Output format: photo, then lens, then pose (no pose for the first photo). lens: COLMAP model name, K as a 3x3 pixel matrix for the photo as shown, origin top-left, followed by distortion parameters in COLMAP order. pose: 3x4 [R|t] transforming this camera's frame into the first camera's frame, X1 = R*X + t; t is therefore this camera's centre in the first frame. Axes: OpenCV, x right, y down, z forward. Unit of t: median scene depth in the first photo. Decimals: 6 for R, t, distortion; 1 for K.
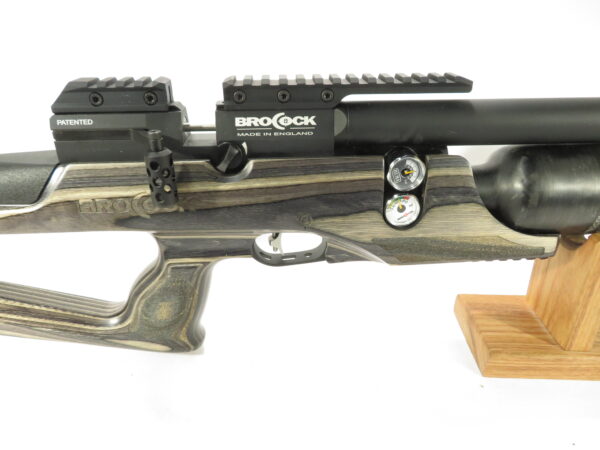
lens RADIAL K [[445.8, 0, 297.8], [0, 445.8, 211.0], [0, 0, 1]] dist [-0.004883, 0.001920]
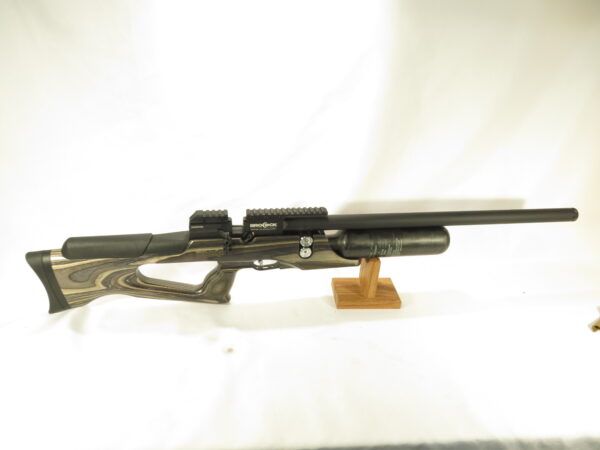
lens RADIAL K [[445.8, 0, 297.8], [0, 445.8, 211.0], [0, 0, 1]] dist [-0.004883, 0.001920]
pose [[0.989602, 0.000069, 0.143833, -0.245174], [-0.009293, 0.997941, 0.063461, -0.471840], [-0.143532, -0.064138, 0.987565, -1.929907]]
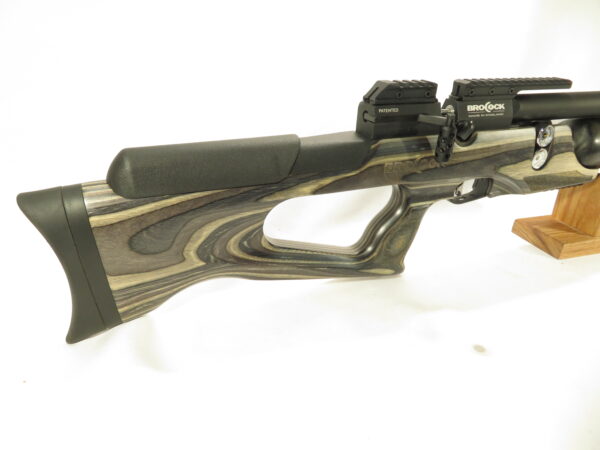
lens RADIAL K [[445.8, 0, 297.8], [0, 445.8, 211.0], [0, 0, 1]] dist [-0.004883, 0.001920]
pose [[0.933614, -0.104395, 0.342735, -1.243947], [0.103266, 0.994419, 0.021597, 0.066954], [-0.343077, 0.015230, 0.939184, -0.275288]]
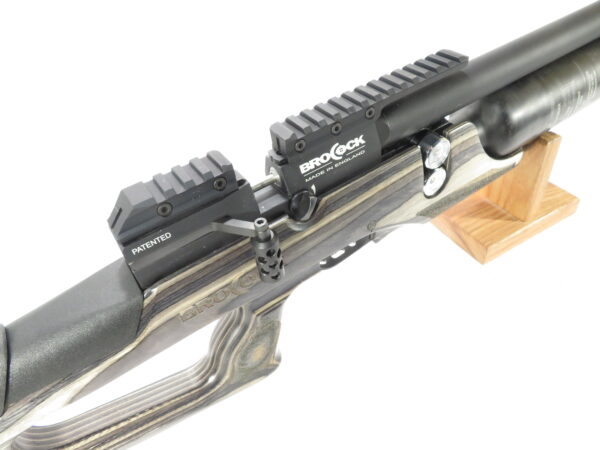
lens RADIAL K [[445.8, 0, 297.8], [0, 445.8, 211.0], [0, 0, 1]] dist [-0.004883, 0.001920]
pose [[0.851798, -0.409233, 0.327061, -0.483099], [0.313591, 0.898416, 0.307422, -0.405498], [-0.419644, -0.159298, 0.893601, 0.107952]]
